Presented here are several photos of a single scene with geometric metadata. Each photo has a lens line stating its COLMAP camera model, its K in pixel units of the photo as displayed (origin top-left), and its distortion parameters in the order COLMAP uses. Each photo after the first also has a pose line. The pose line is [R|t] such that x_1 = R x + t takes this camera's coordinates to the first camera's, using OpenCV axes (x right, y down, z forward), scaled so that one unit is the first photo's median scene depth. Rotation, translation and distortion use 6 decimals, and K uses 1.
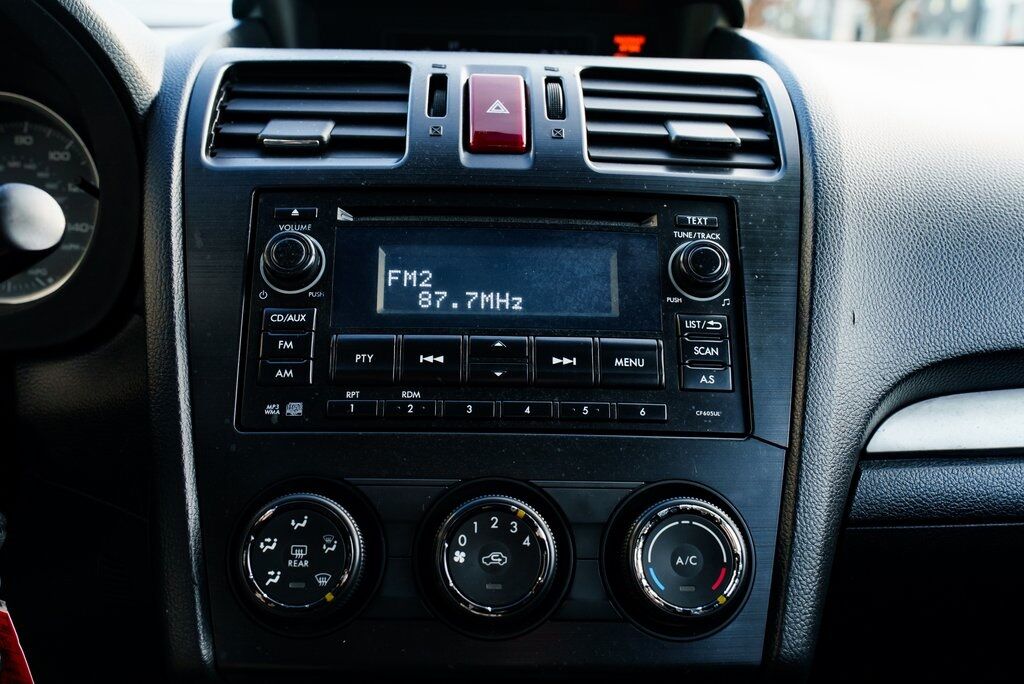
lens RADIAL K [[1029.2, 0, 512.0], [0, 1029.2, 342.0], [0, 0, 1]] dist [0.004668, -0.000205]
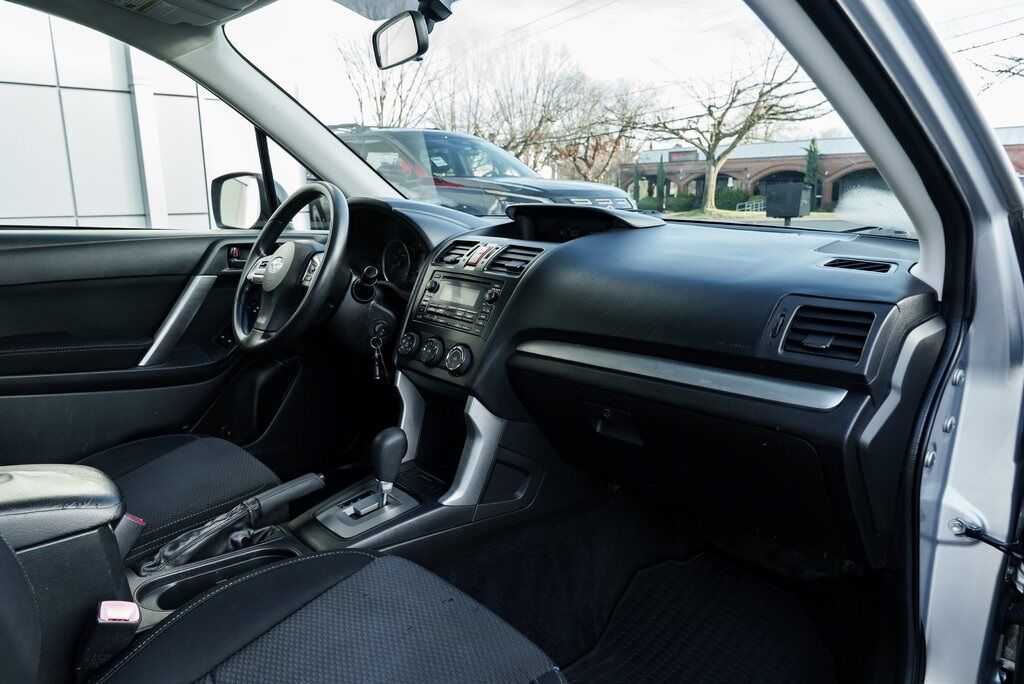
lens RADIAL K [[710.8, 0, 512.5], [0, 710.8, 348.5], [0, 0, 1]] dist [-0.027417, 0.029667]
pose [[0.641472, 0.151136, -0.752112, 2.493921], [-0.175503, 0.983312, 0.047910, -0.022631], [0.746801, 0.101265, 0.657292, -0.799479]]
